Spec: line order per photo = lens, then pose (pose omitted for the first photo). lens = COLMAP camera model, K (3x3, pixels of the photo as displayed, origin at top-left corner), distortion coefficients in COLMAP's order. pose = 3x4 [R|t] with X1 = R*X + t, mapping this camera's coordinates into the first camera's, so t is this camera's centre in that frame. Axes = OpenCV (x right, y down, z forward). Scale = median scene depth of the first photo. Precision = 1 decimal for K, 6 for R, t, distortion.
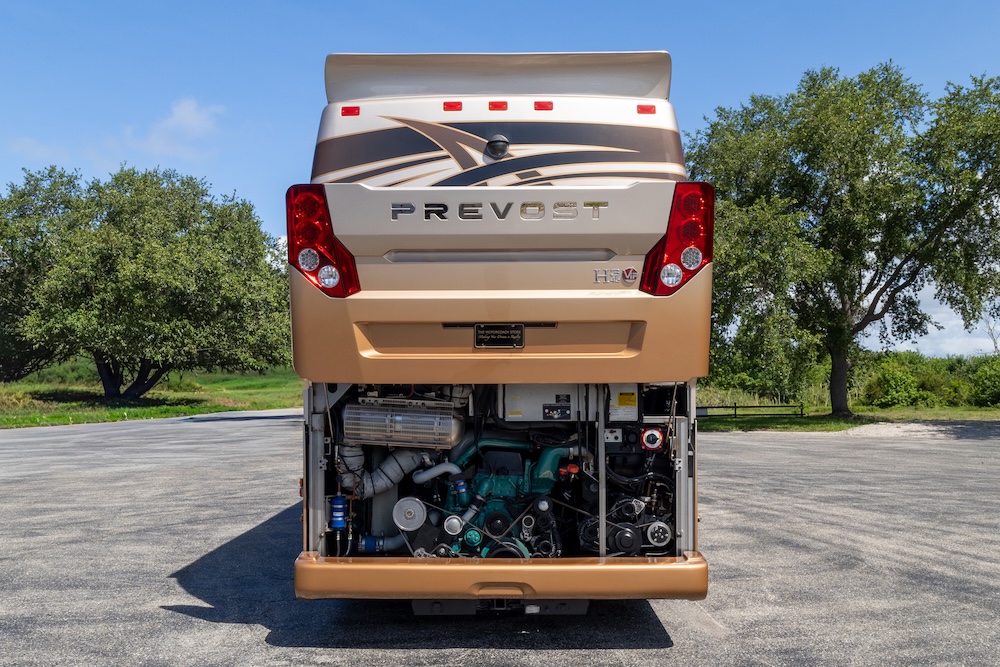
lens RADIAL K [[845.9, 0, 499.8], [0, 845.9, 340.4], [0, 0, 1]] dist [0.011795, 0.001509]
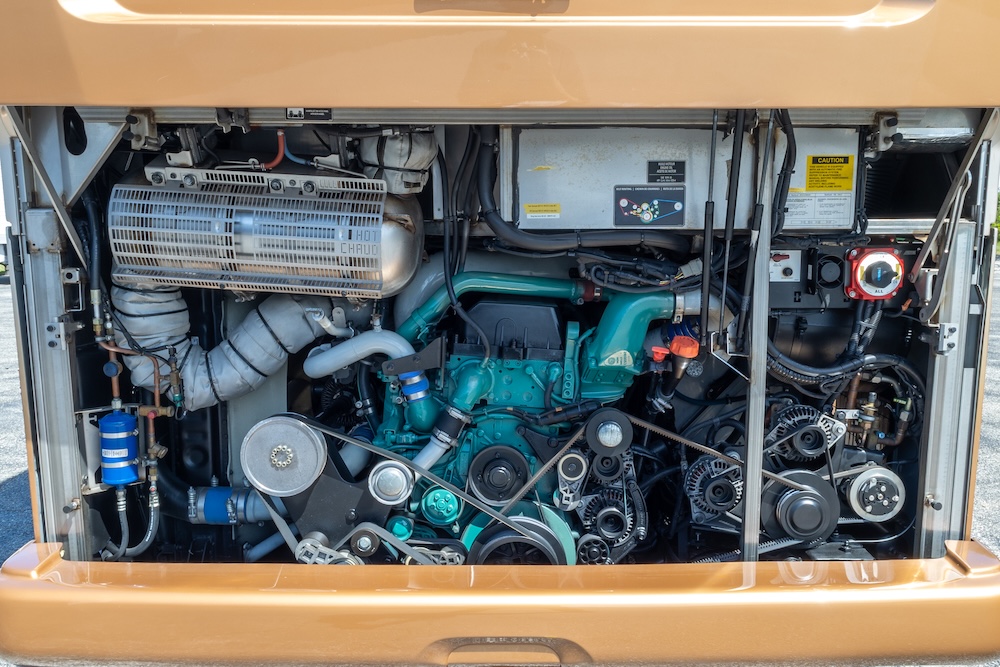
lens RADIAL K [[845.9, 0, 502.8], [0, 845.9, 334.0], [0, 0, 1]] dist [0.011795, 0.001509]
pose [[0.999813, 0.003264, -0.019077, 0.006656], [0.000299, 0.982953, 0.183859, 0.070380], [0.019352, -0.183831, 0.982767, 0.596965]]
